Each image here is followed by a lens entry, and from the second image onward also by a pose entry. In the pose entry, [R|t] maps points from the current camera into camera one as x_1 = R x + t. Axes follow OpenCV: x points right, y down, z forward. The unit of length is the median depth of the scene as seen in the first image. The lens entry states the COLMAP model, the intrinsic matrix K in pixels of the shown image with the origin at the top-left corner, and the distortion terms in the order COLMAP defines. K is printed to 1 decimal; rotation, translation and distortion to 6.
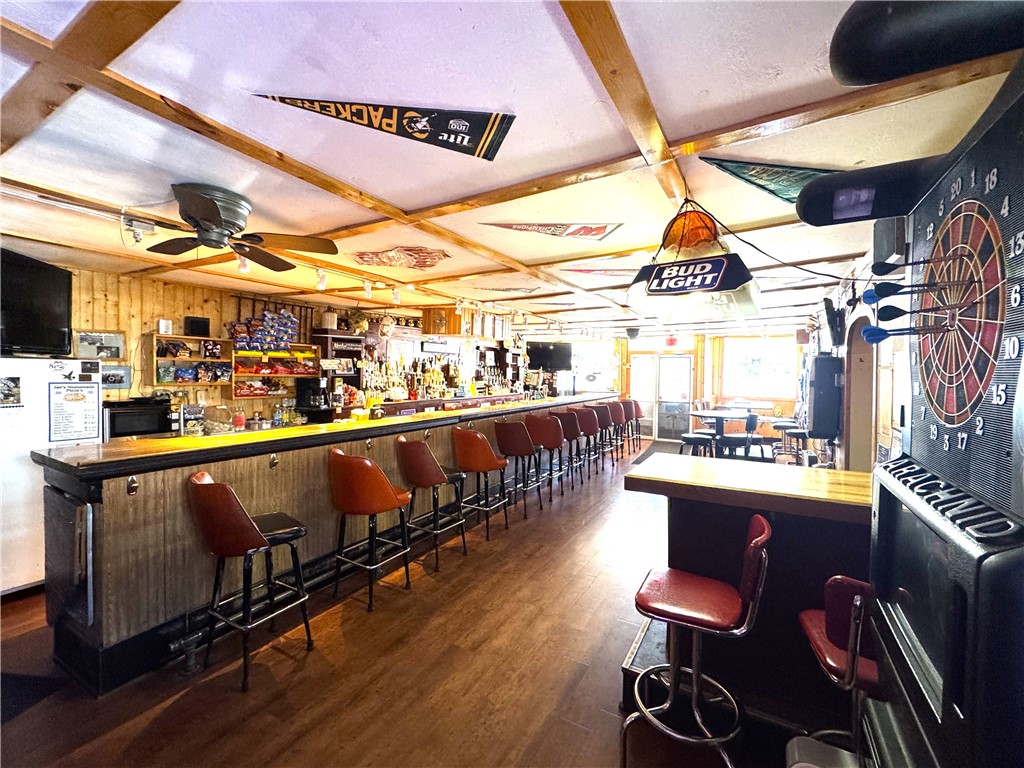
lens RADIAL K [[429.3, 0, 513.4], [0, 429.3, 385.8], [0, 0, 1]] dist [-0.002266, 0.000147]
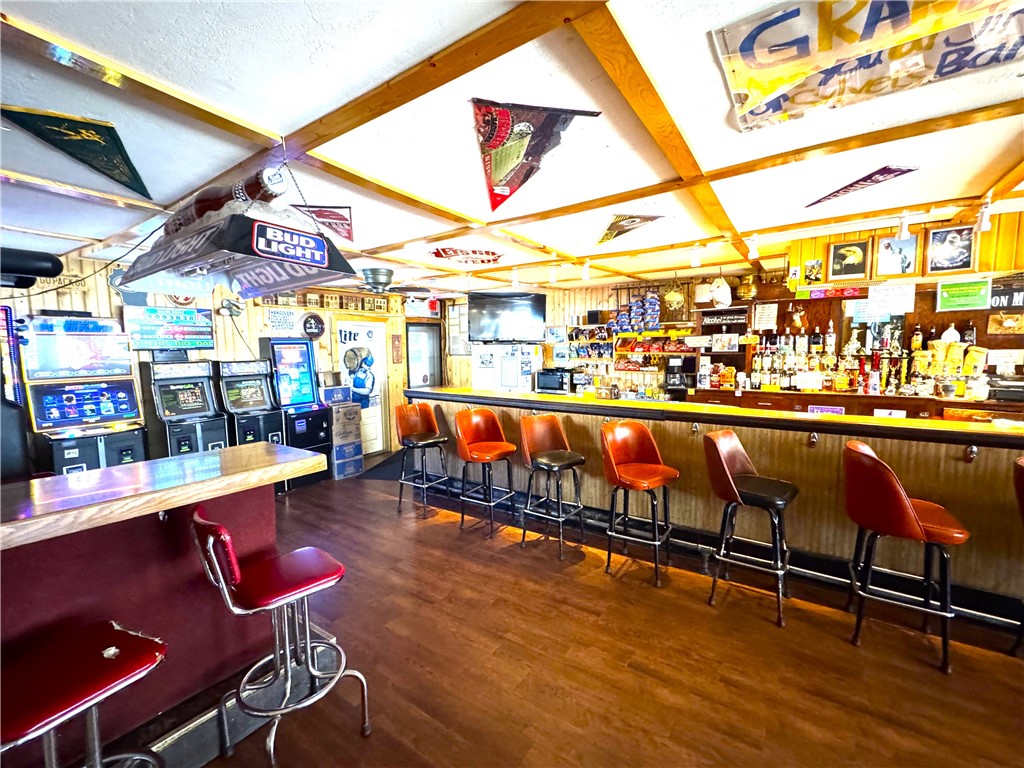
lens RADIAL K [[429.3, 0, 513.4], [0, 429.3, 385.8], [0, 0, 1]] dist [-0.002266, 0.000147]
pose [[-0.070008, 0.081575, -0.994205, 0.595090], [-0.023660, 0.996235, 0.083407, -0.025790], [0.997266, 0.029362, -0.067815, 0.760463]]
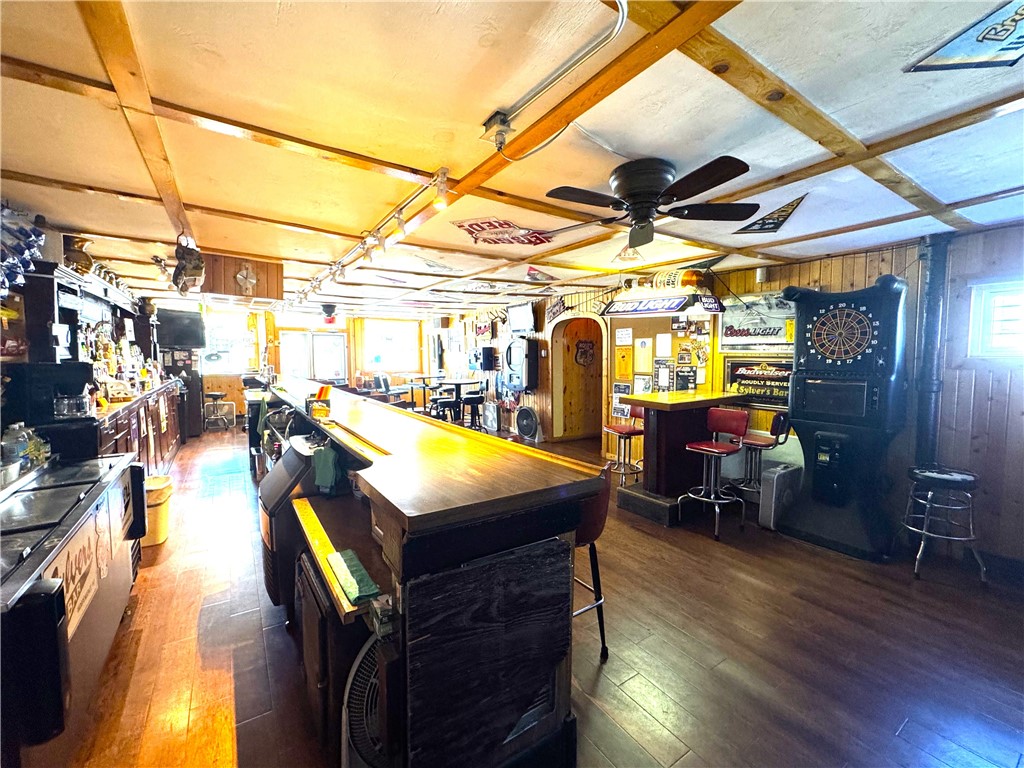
lens RADIAL K [[429.3, 0, 513.4], [0, 429.3, 385.8], [0, 0, 1]] dist [-0.002266, 0.000147]
pose [[0.440791, -0.078567, 0.894165, -0.734297], [0.033470, 0.996908, 0.071096, -0.009938], [-0.896985, -0.001411, 0.442058, 0.341666]]
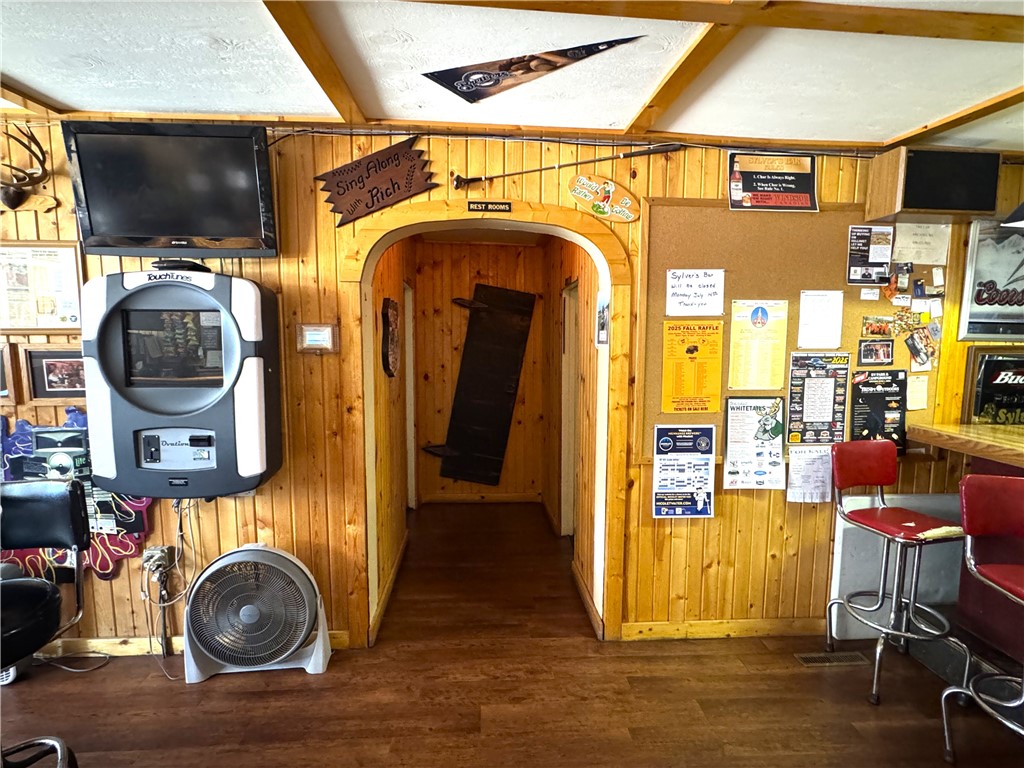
lens RADIAL K [[523.4, 0, 511.1], [0, 523.4, 386.9], [0, 0, 1]] dist [-0.002398, -0.000093]
pose [[-0.559528, -0.086079, 0.824329, 0.183722], [0.016413, 0.993246, 0.114859, -0.021142], [-0.828649, 0.077797, -0.554336, 1.059415]]
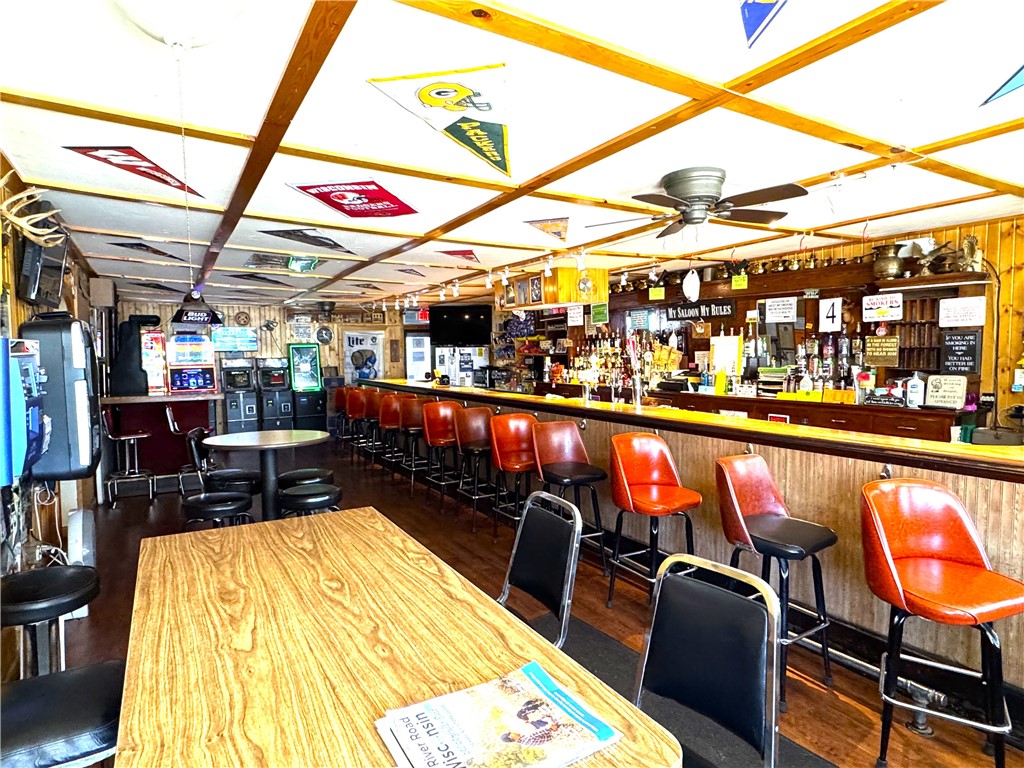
lens RADIAL K [[571.4, 0, 508.1], [0, 571.4, 384.8], [0, 0, 1]] dist [-0.001858, 0.000006]
pose [[-0.478818, 0.050794, -0.876444, 1.110278], [-0.020856, 0.997385, 0.069197, -0.052933], [0.877667, 0.051412, -0.476506, 1.875168]]
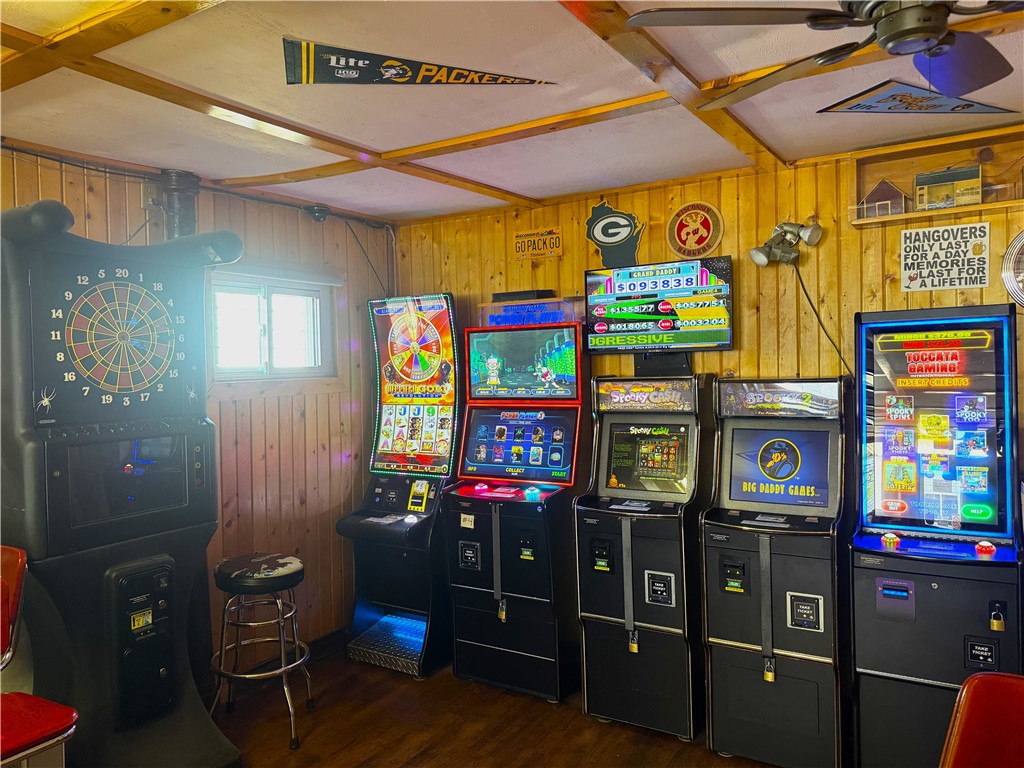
lens RADIAL K [[713.5, 0, 512.0], [0, 713.5, 384.0], [0, 0, 1]] dist [0.100183, -0.143177]
pose [[-0.999482, 0.008812, 0.030950, -0.141908], [0.010663, 0.998131, 0.060166, -0.021695], [-0.030362, 0.060464, -0.997708, 0.707612]]
